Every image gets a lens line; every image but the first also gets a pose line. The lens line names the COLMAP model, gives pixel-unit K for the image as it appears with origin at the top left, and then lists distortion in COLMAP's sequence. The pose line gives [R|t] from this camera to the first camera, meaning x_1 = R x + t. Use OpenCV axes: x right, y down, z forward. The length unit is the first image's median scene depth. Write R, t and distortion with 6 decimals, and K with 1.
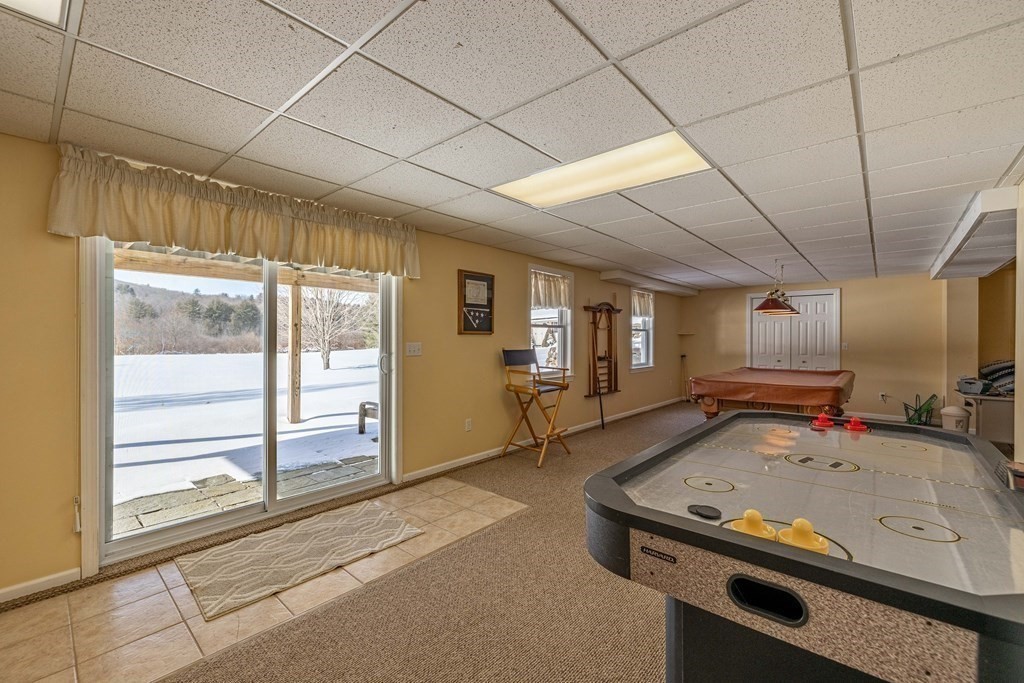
lens RADIAL K [[428.4, 0, 510.2], [0, 428.4, 338.5], [0, 0, 1]] dist [-0.001406, -0.000310]
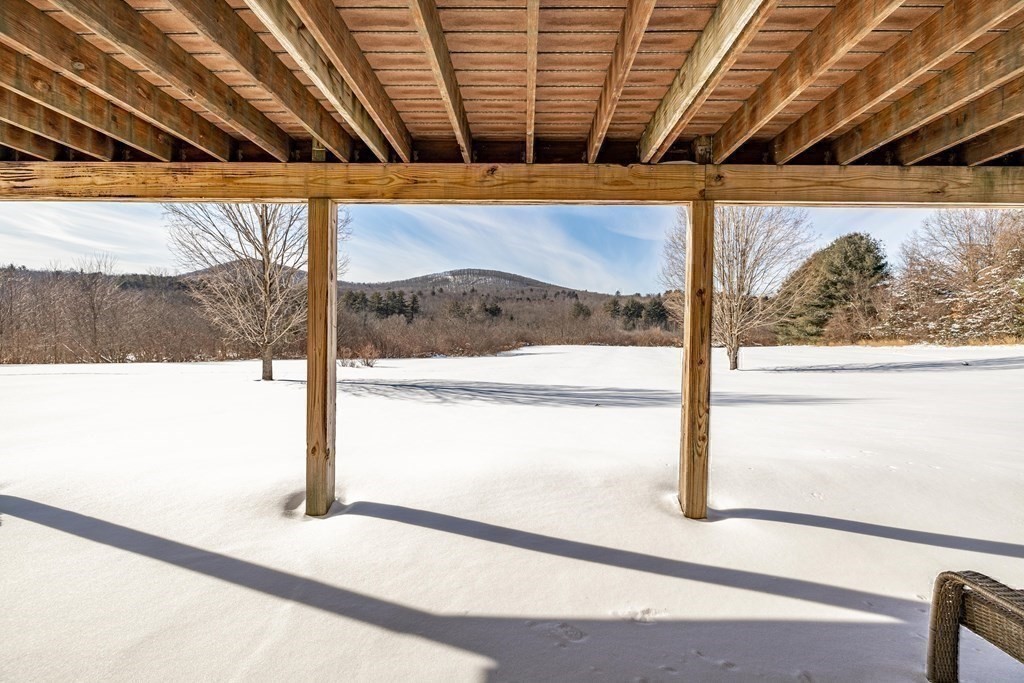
lens RADIAL K [[428.4, 0, 510.2], [0, 428.4, 338.5], [0, 0, 1]] dist [-0.001406, -0.000310]
pose [[0.638745, 0.017598, -0.769217, -0.063678], [-0.008619, 0.999839, 0.015718, 0.001886], [0.769370, -0.003410, 0.638794, 0.126460]]
